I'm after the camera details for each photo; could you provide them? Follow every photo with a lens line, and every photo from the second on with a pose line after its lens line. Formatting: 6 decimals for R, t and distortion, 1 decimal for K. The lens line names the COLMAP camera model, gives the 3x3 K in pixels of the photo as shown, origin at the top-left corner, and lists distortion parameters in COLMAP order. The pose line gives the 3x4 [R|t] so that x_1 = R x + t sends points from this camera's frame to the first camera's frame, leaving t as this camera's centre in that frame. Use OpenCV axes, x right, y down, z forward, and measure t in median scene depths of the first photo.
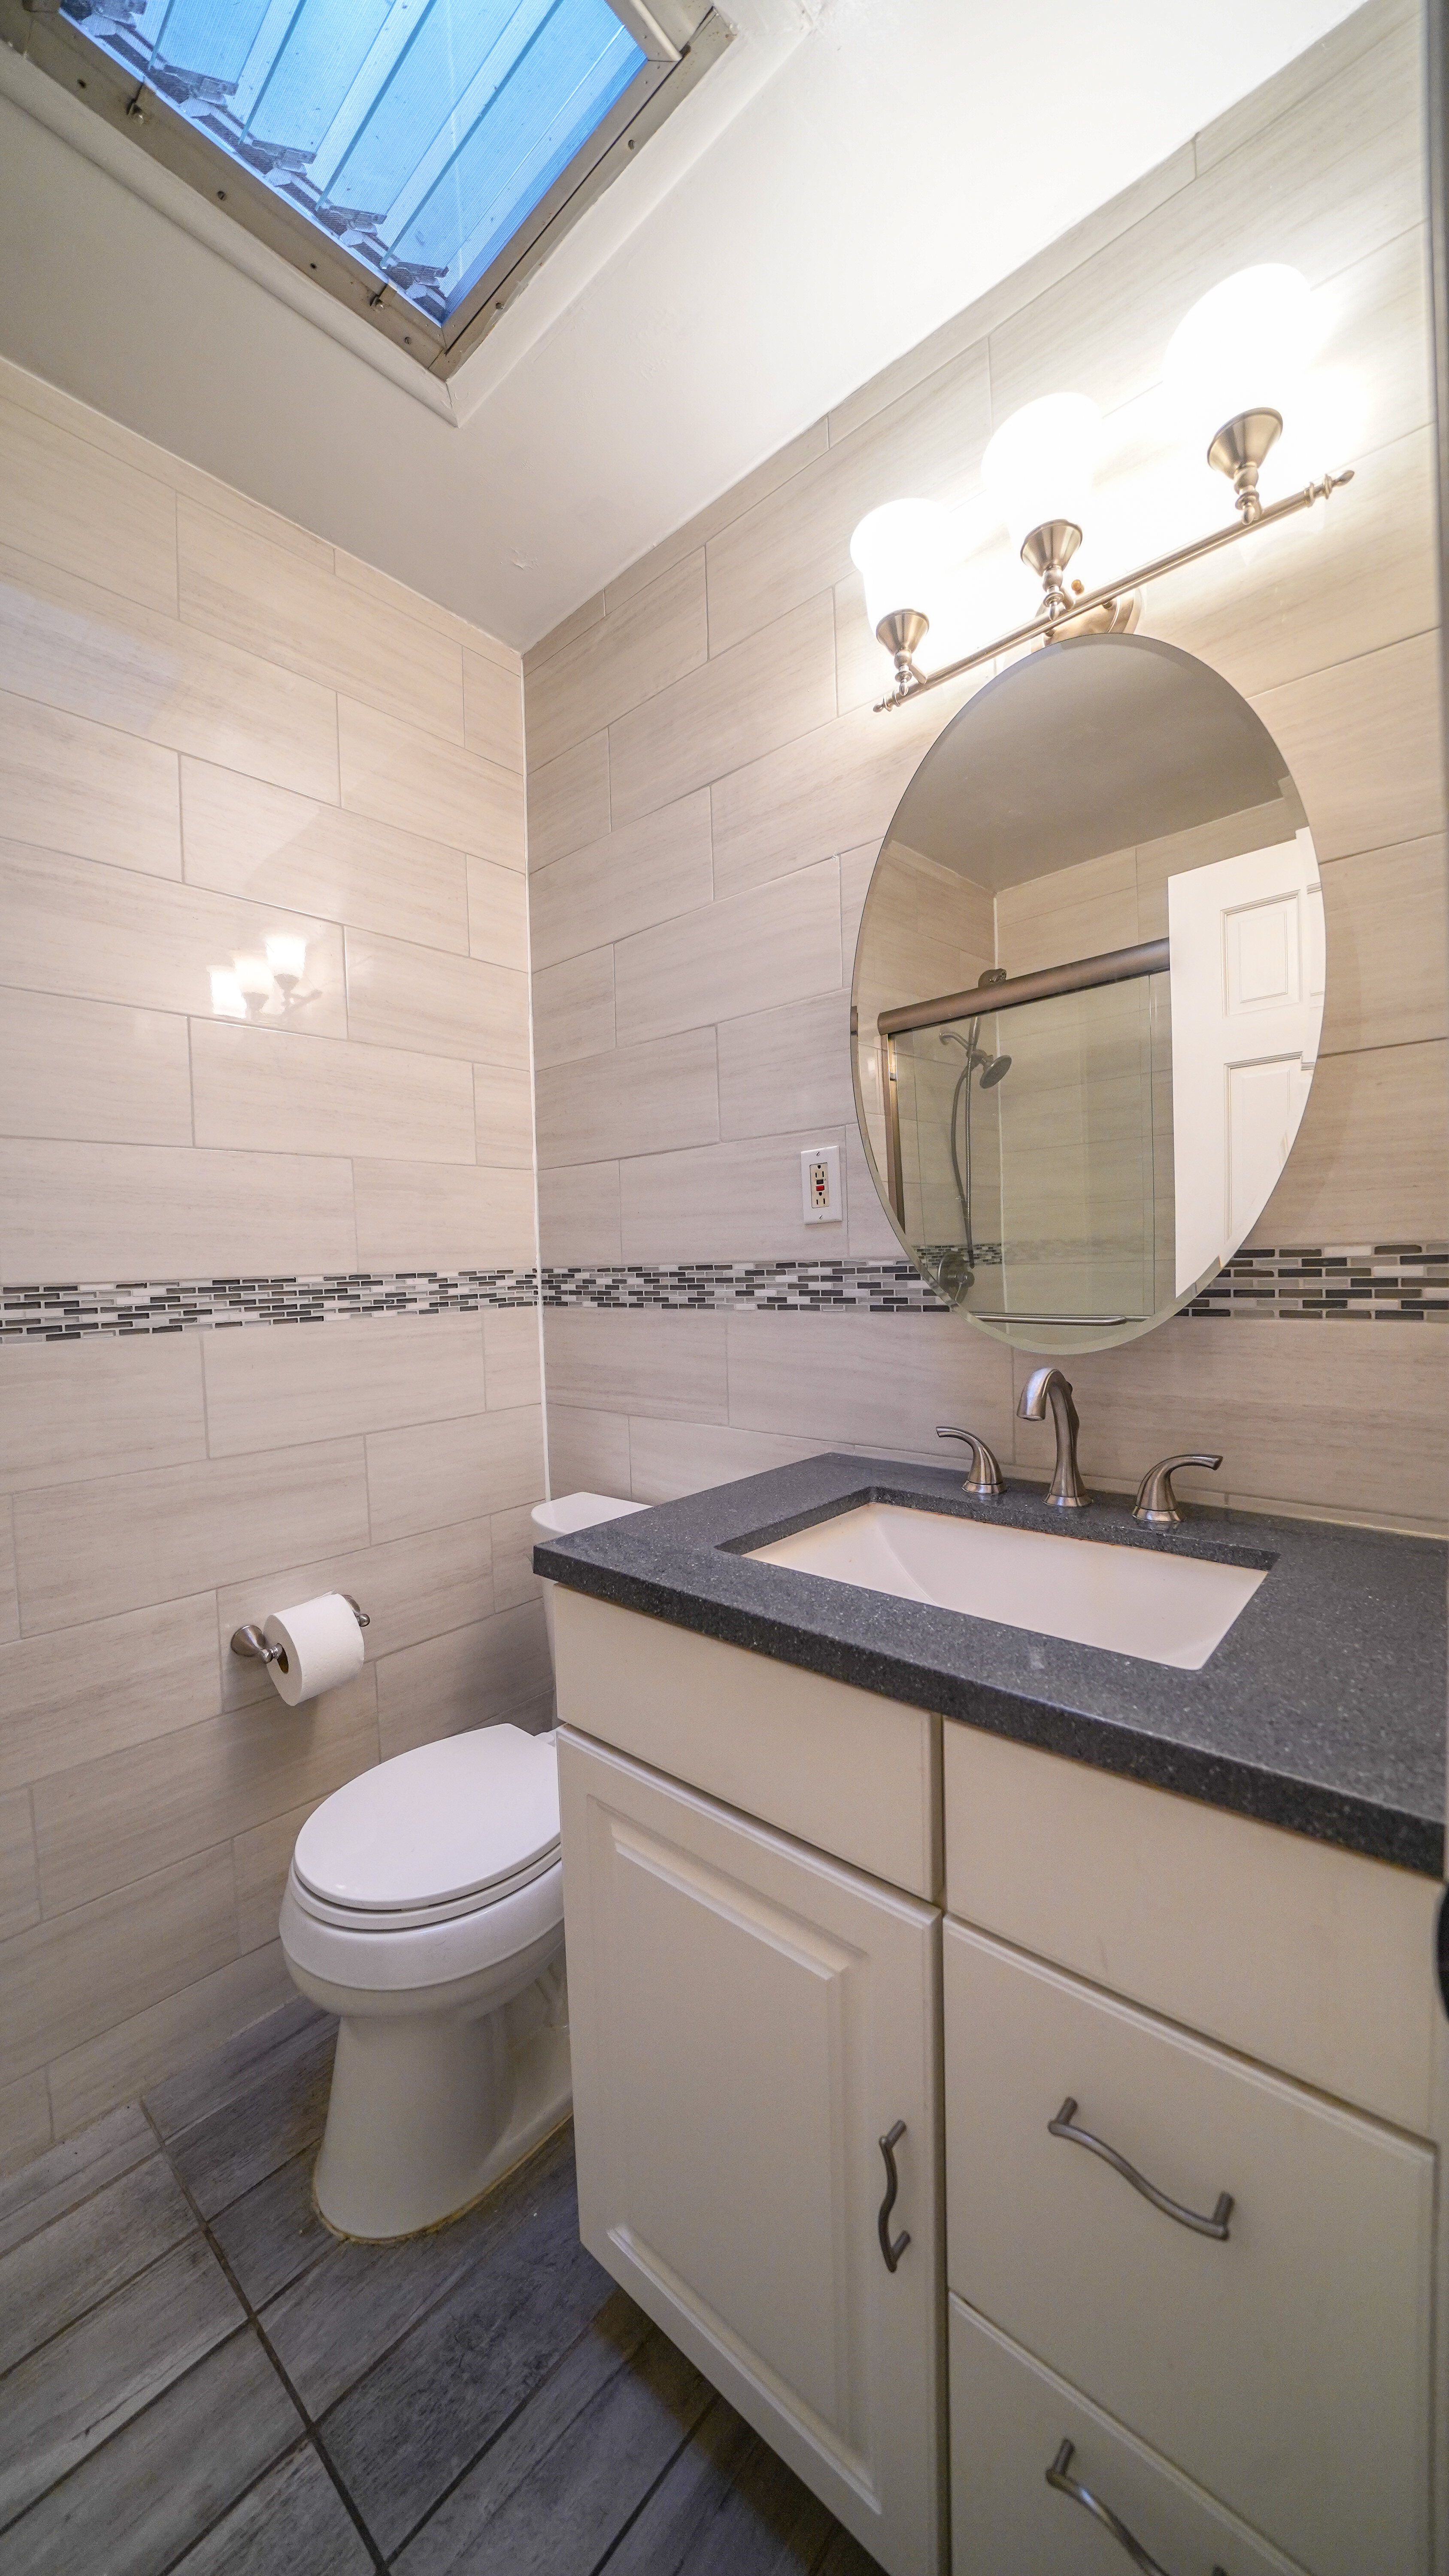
lens RADIAL K [[895.5, 0, 717.2], [0, 895.5, 1292.2], [0, 0, 1]] dist [-0.021844, -0.000102]
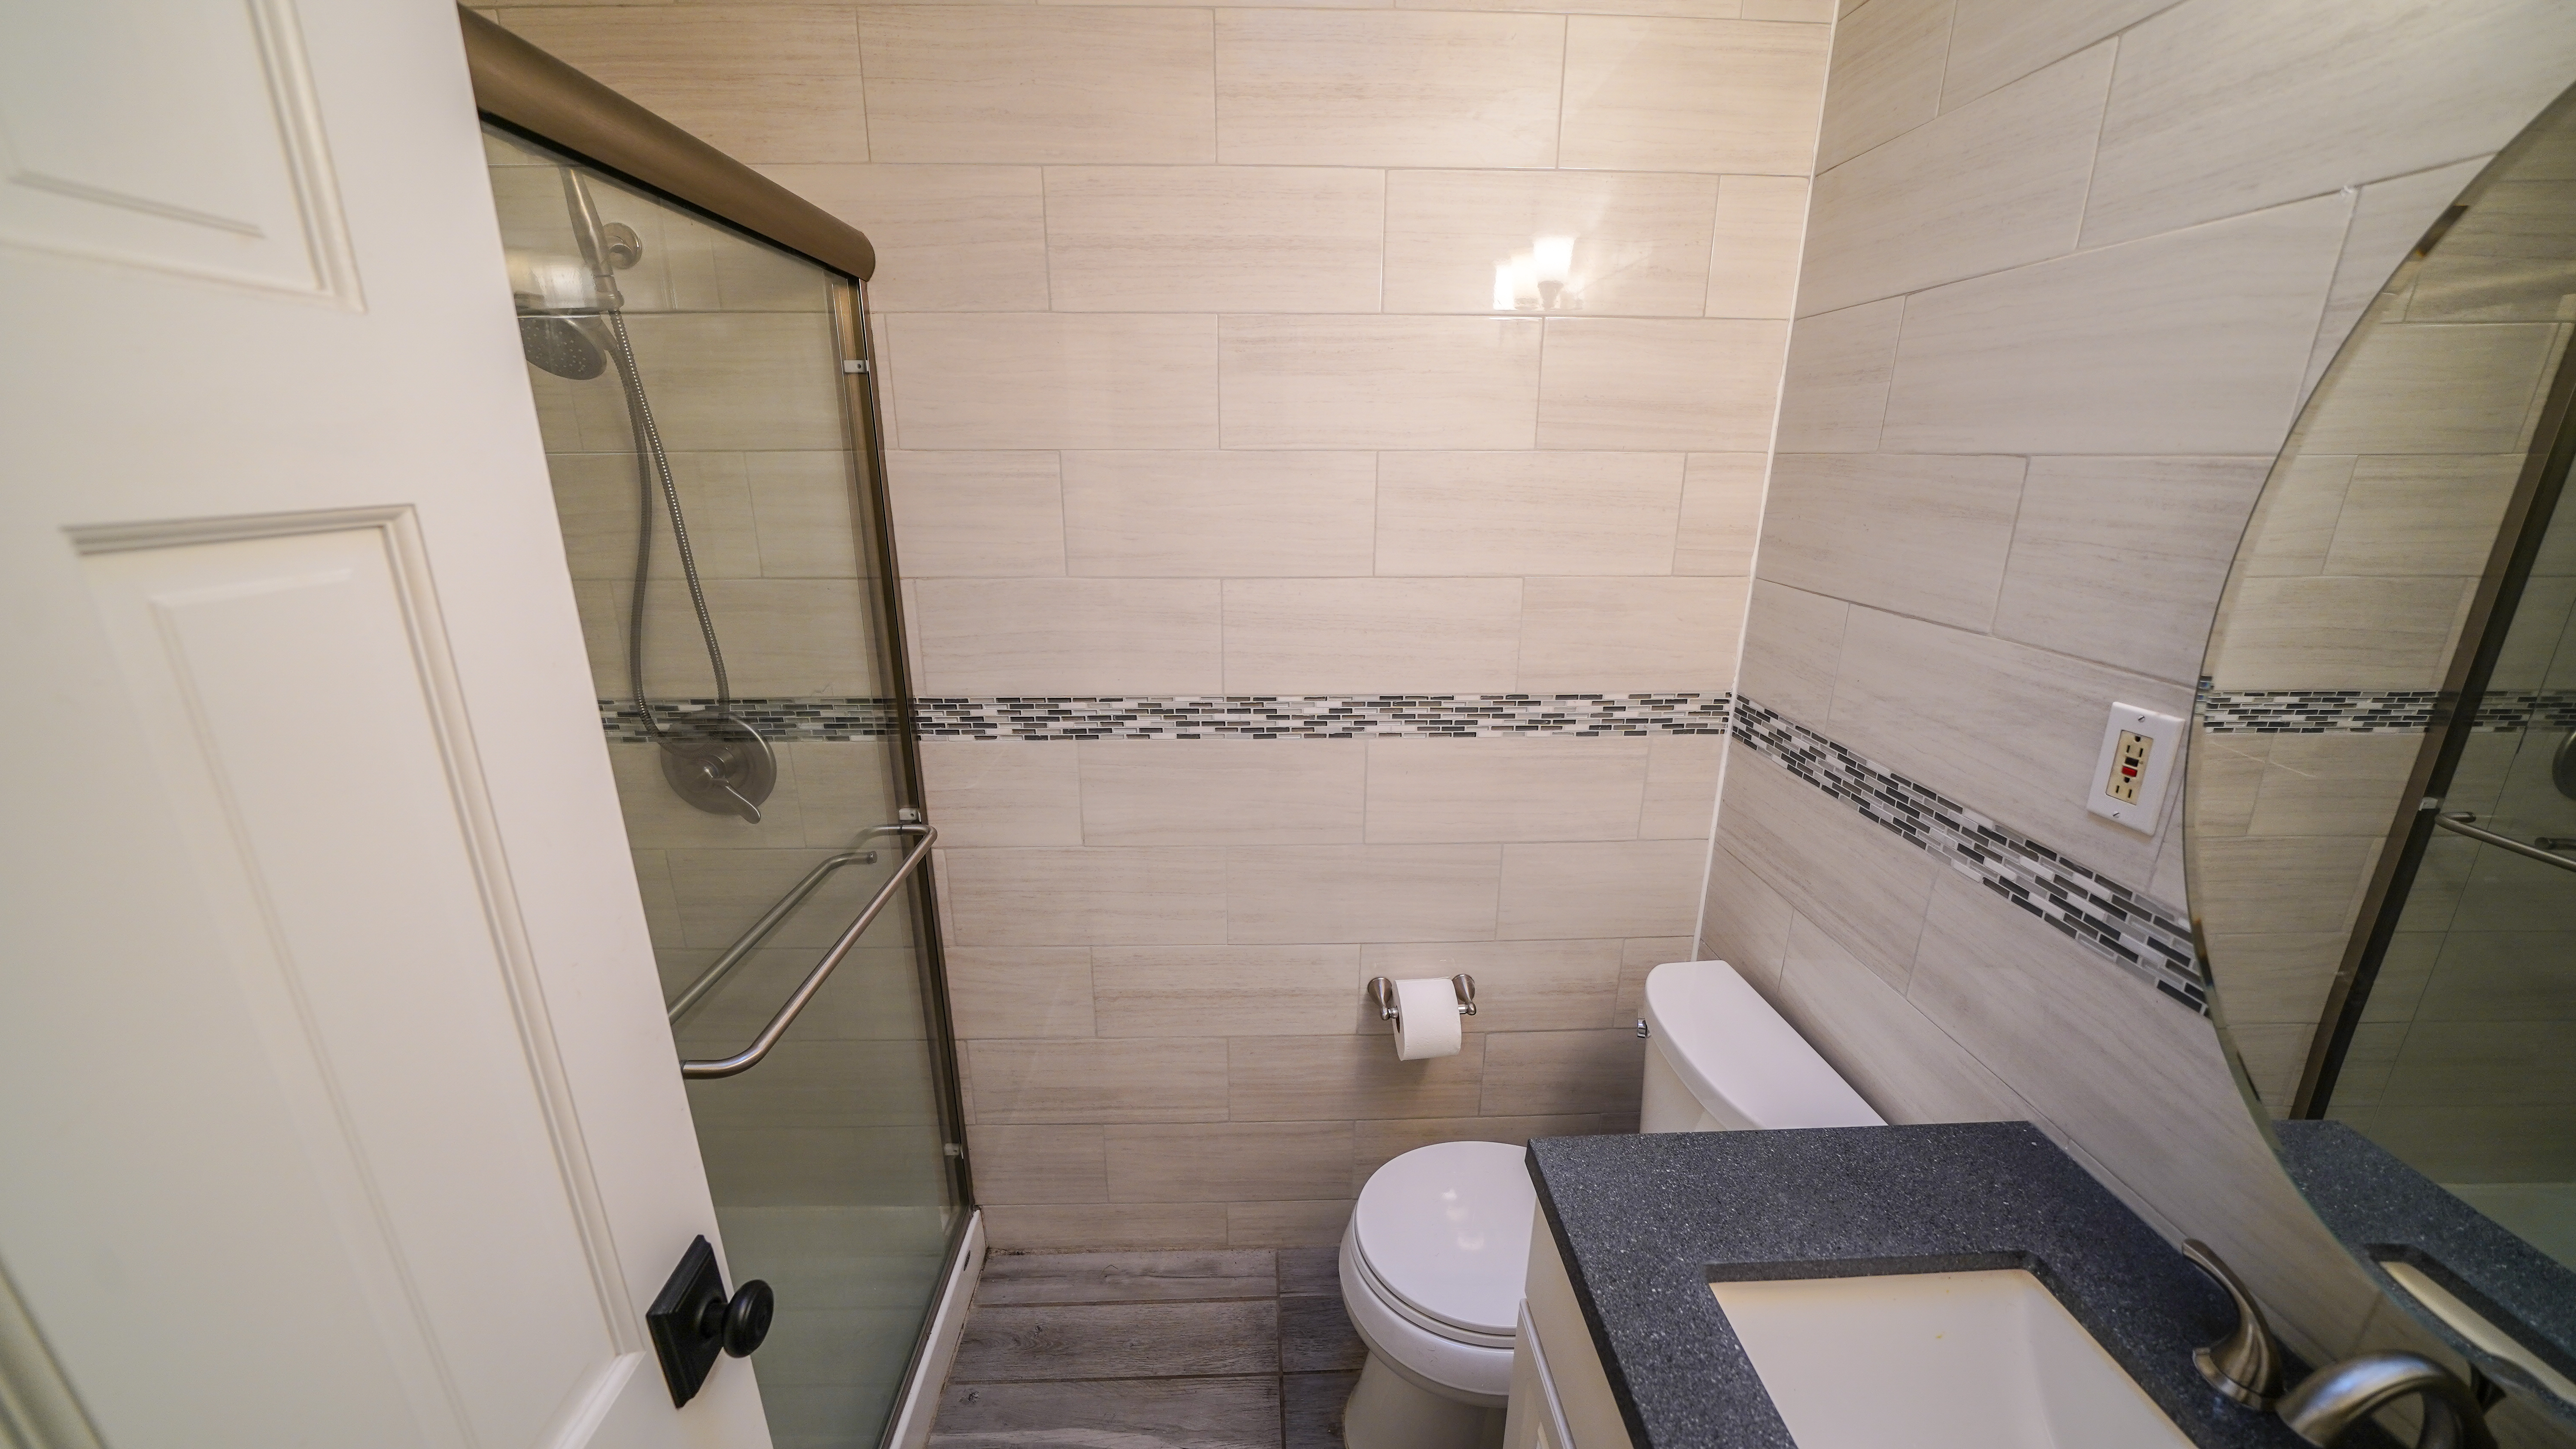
lens RADIAL K [[895.5, 0, 1281.0], [0, 895.5, 719.0], [0, 0, 1]] dist [-0.021844, -0.000102]
pose [[0.688494, 0.239560, -0.684534, 0.107332], [-0.047741, 0.956793, 0.286823, -0.273693], [0.723669, -0.164796, 0.670183, 0.145211]]
